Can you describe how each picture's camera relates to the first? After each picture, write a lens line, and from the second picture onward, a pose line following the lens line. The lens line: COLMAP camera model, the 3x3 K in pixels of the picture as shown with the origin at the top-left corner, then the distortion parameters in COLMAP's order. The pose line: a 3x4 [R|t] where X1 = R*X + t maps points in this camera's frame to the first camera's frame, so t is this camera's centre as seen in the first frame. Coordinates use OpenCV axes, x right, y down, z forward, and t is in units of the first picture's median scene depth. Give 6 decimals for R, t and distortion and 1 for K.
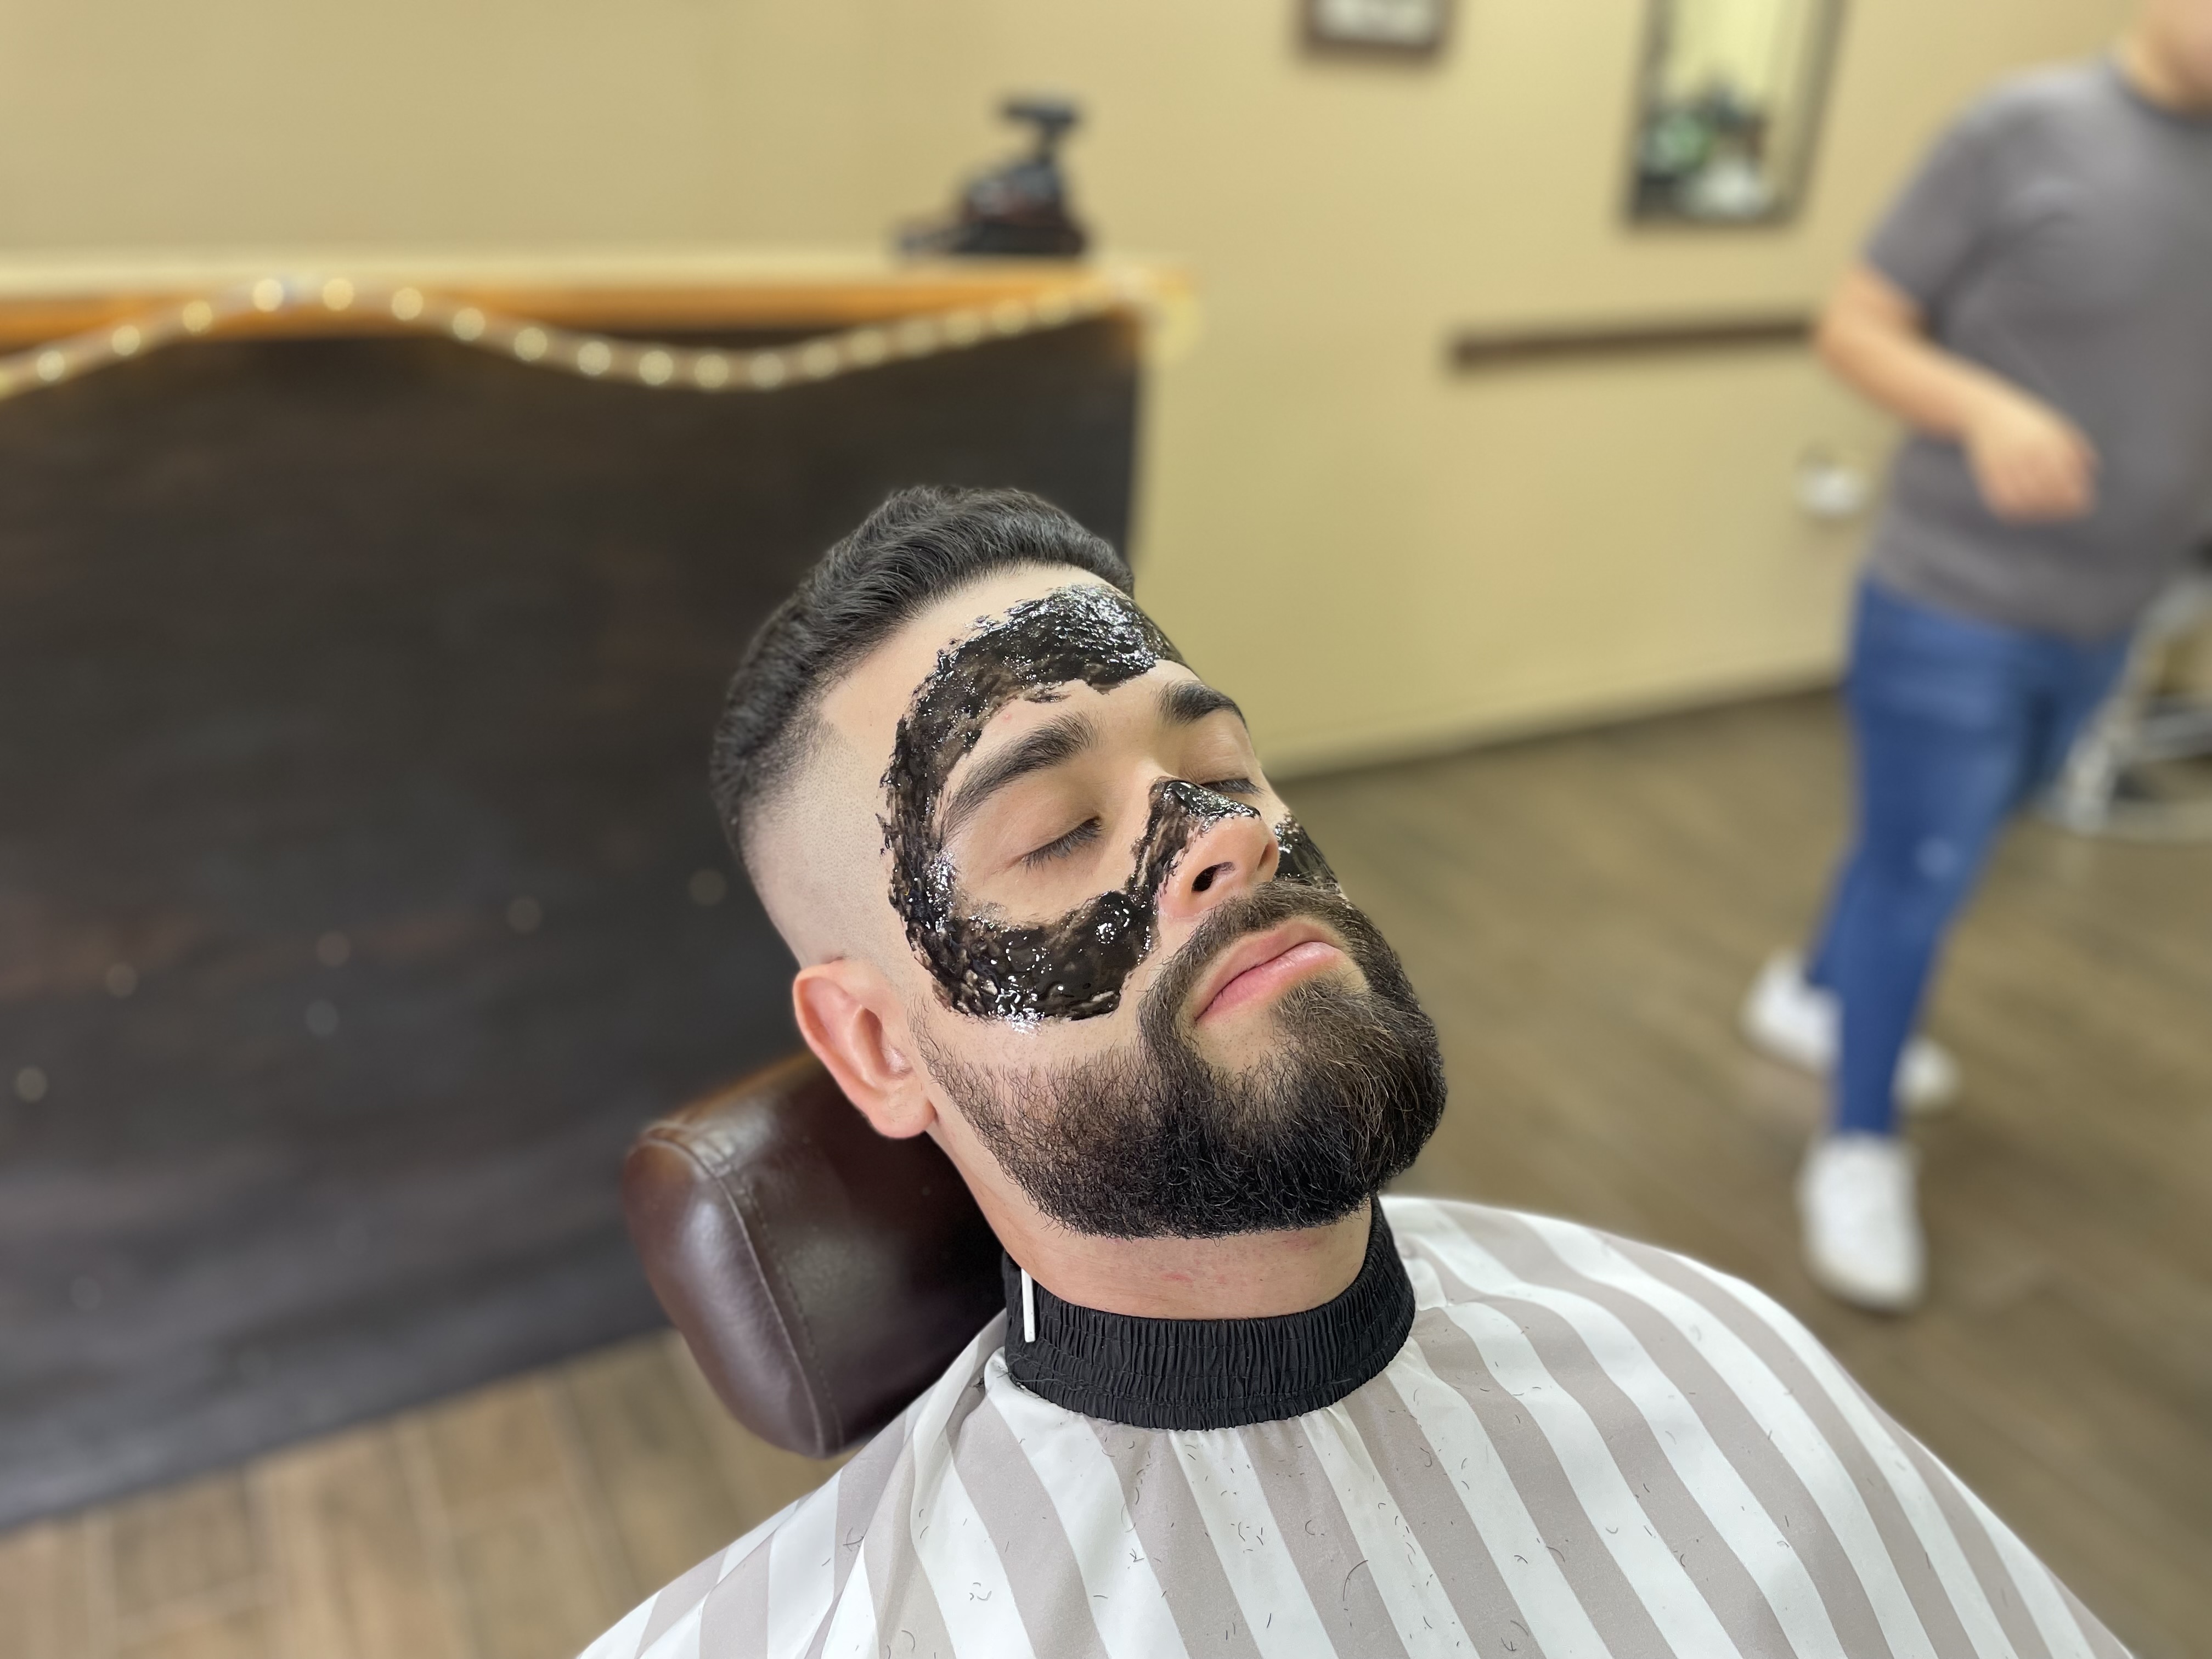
lens RADIAL K [[1594.5, 0, 1116.7], [0, 1594.5, 825.0], [0, 0, 1]] dist [0.096960, -0.152289]
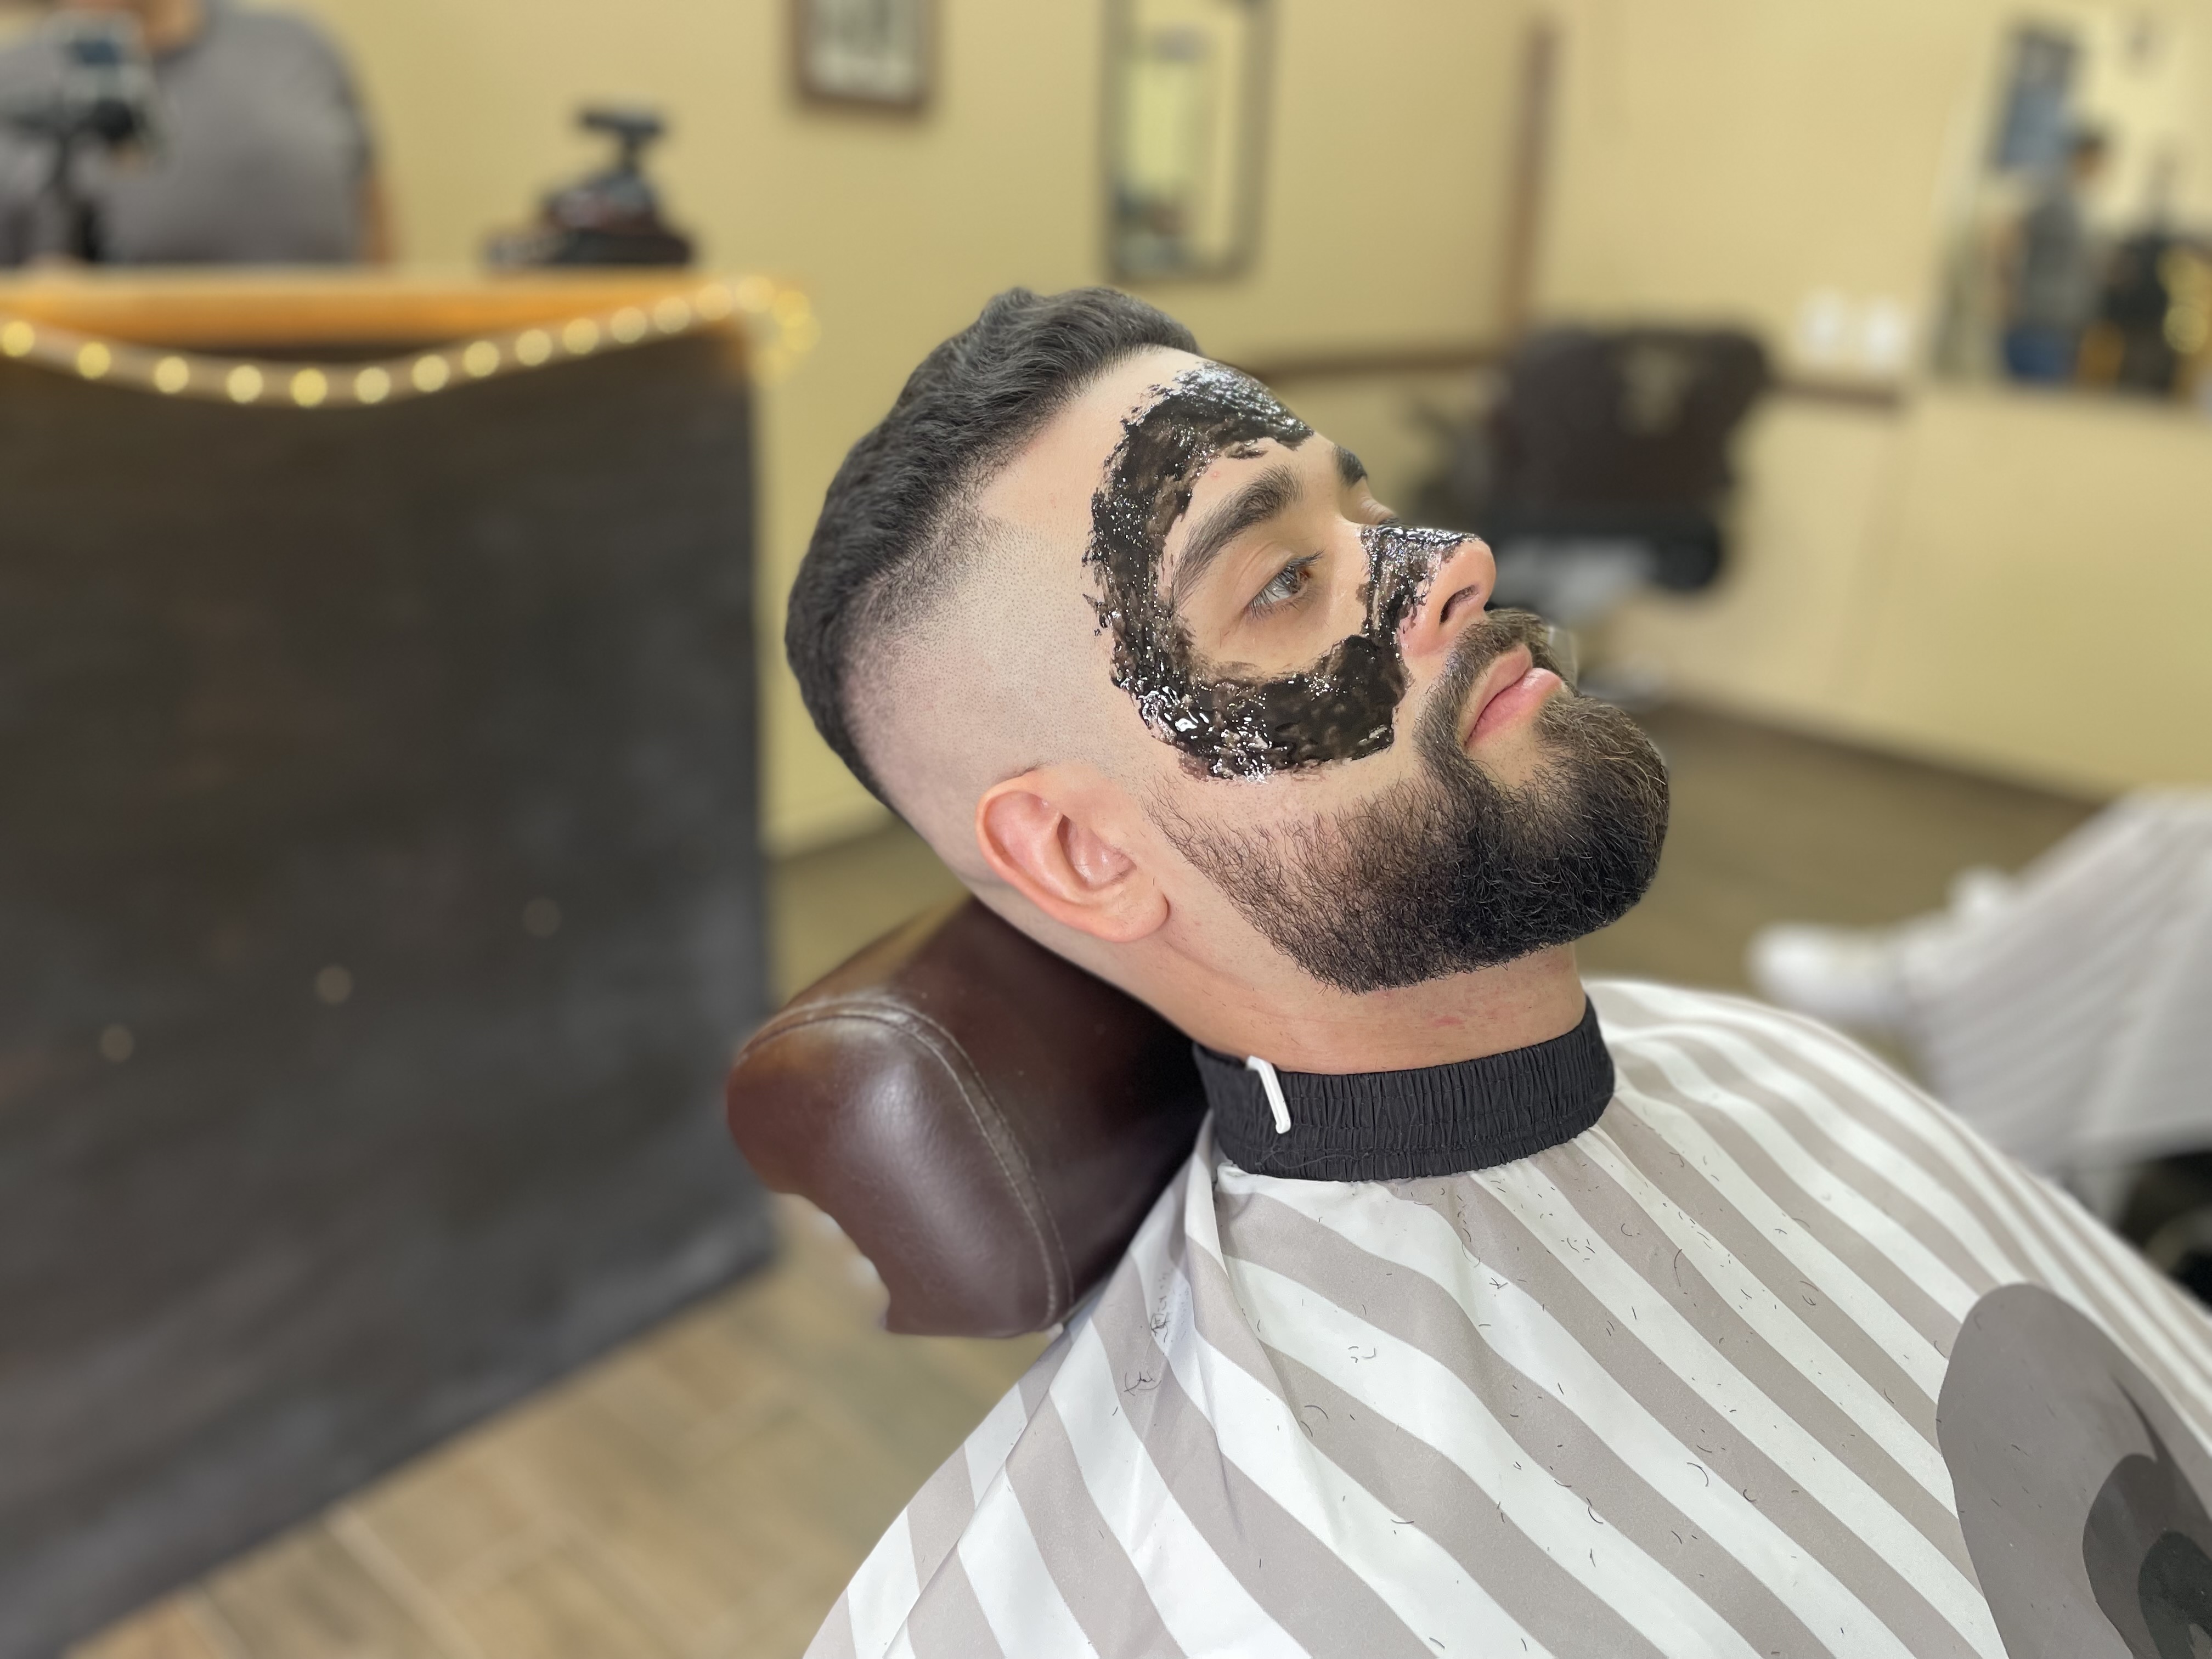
lens RADIAL K [[1594.5, 0, 1116.7], [0, 1594.5, 825.0], [0, 0, 1]] dist [0.096960, -0.152289]
pose [[0.946195, -0.128850, 0.296839, -0.435411], [0.142876, 0.989400, -0.025955, 0.157083], [-0.290348, 0.066970, 0.954575, 0.102135]]
